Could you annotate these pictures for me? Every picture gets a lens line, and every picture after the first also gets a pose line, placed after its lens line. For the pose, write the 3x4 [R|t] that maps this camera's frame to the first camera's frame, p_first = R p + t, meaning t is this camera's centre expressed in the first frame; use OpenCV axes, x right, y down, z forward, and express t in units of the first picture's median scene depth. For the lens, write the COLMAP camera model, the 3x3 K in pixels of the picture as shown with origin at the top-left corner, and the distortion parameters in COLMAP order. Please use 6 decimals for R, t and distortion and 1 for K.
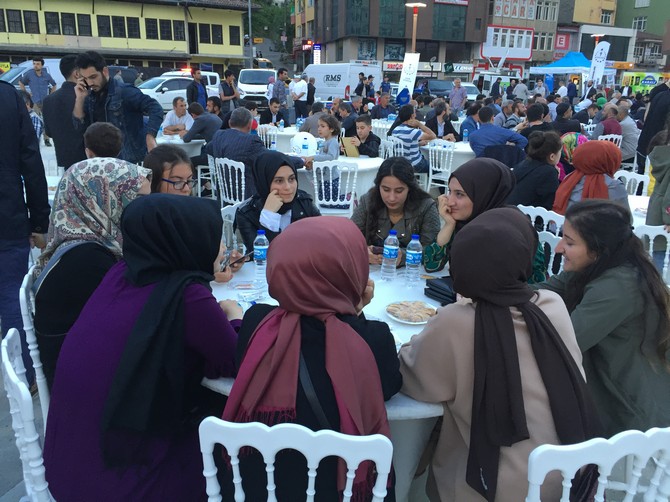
lens RADIAL K [[569.2, 0, 333.5], [0, 569.2, 249.3], [0, 0, 1]] dist [0.076982, -0.101610]
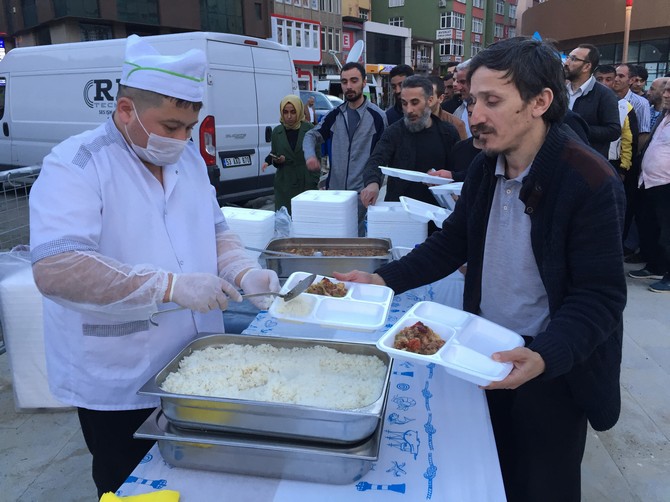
lens RADIAL K [[569.2, 0, 333.5], [0, 569.2, 249.3], [0, 0, 1]] dist [0.076982, -0.101610]
pose [[0.881264, -0.155046, 0.446468, -0.025176], [0.163703, 0.986319, 0.019395, -0.102599], [-0.443367, 0.055996, 0.894589, 0.344045]]
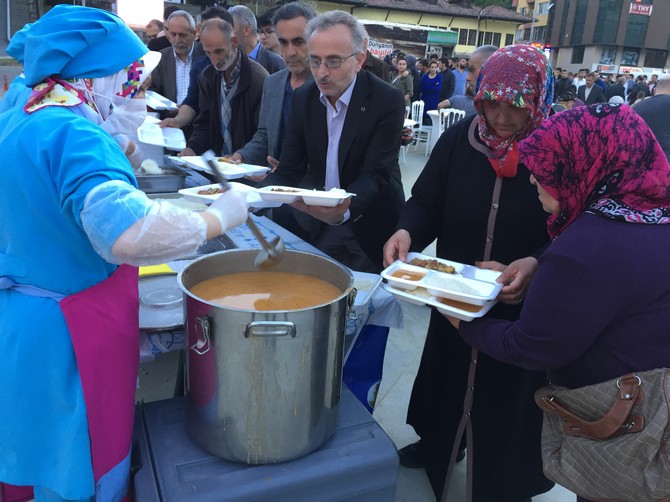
lens RADIAL K [[569.2, 0, 333.5], [0, 569.2, 249.3], [0, 0, 1]] dist [0.076982, -0.101610]
pose [[0.983482, 0.095215, -0.153938, -0.252547], [-0.092758, 0.995421, 0.023080, 0.065574], [0.155431, -0.008420, 0.987811, -0.237061]]
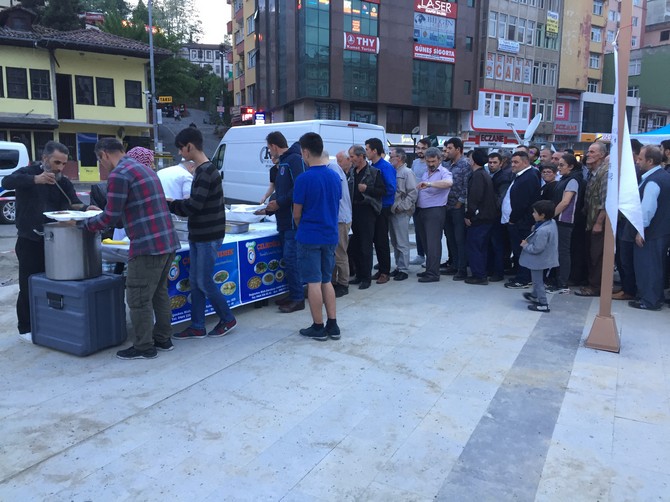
lens RADIAL K [[569.2, 0, 333.5], [0, 569.2, 249.3], [0, 0, 1]] dist [0.076982, -0.101610]
pose [[0.996086, -0.018366, 0.086463, 0.000352], [0.029185, 0.991655, -0.125570, -0.080959], [-0.083435, 0.127602, 0.988310, 0.273088]]
